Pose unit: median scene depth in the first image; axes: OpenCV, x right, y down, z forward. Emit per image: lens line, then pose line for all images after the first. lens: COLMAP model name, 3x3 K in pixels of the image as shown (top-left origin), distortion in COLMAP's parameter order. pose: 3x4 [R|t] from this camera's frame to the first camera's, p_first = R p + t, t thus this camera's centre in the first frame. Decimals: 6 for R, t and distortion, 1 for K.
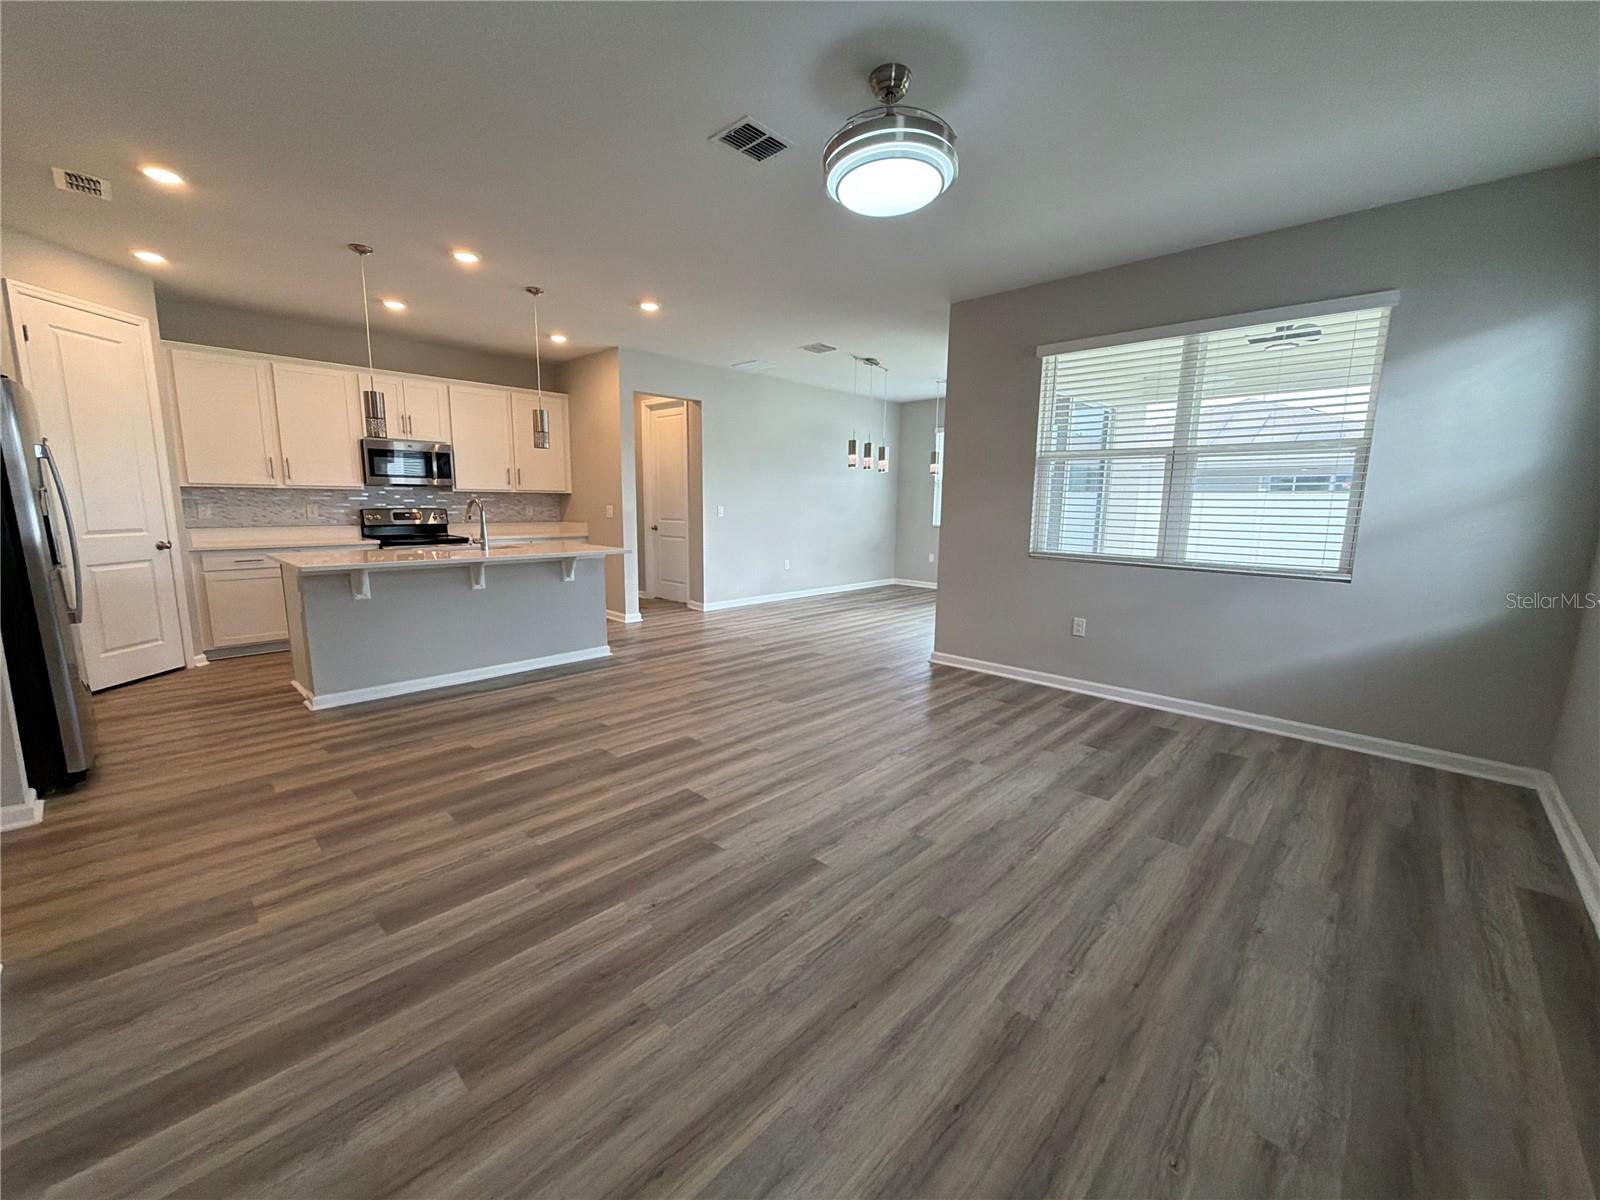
lens RADIAL K [[637.7, 0, 797.3], [0, 637.7, 601.1], [0, 0, 1]] dist [-0.000488, 0.000114]
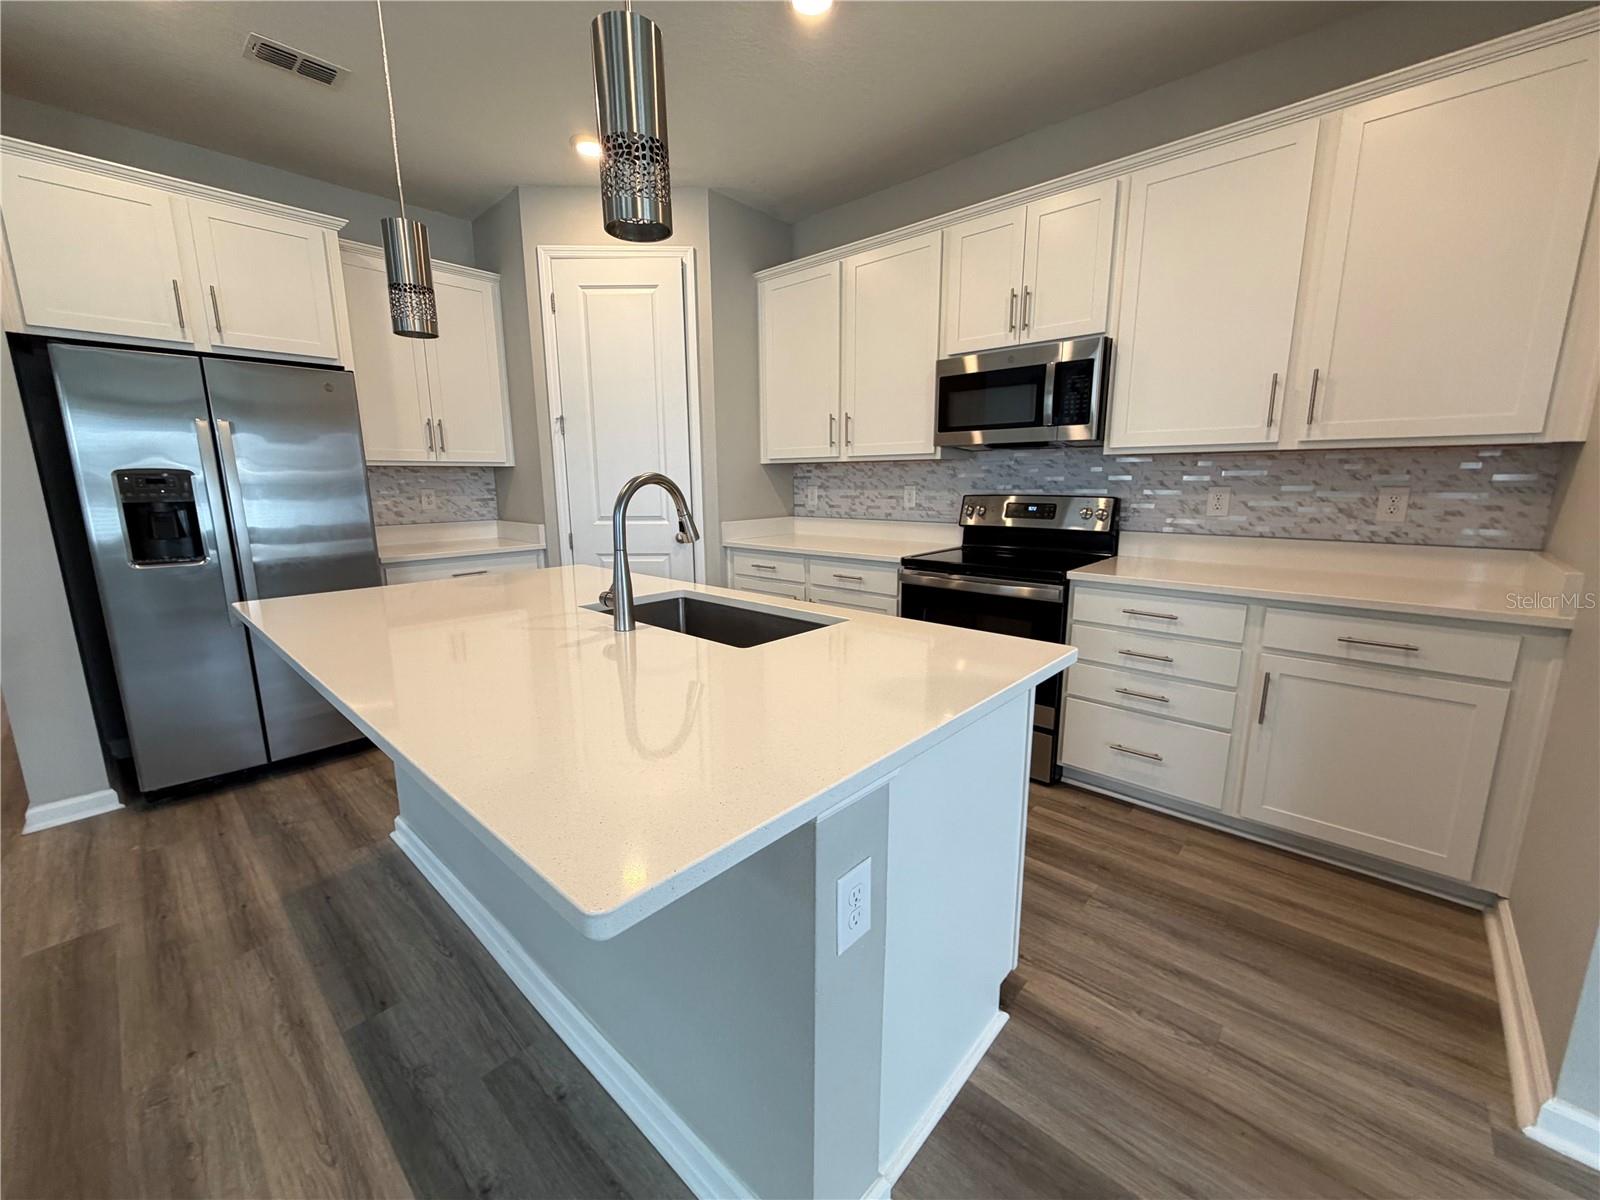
lens RADIAL K [[637.7, 0, 795.8], [0, 637.7, 595.9], [0, 0, 1]] dist [-0.000488, 0.000114]
pose [[0.012527, 0.170245, -0.985322, -0.166490], [-0.148640, 0.974768, 0.166532, -0.160160], [0.988812, 0.144372, 0.037516, 1.045515]]
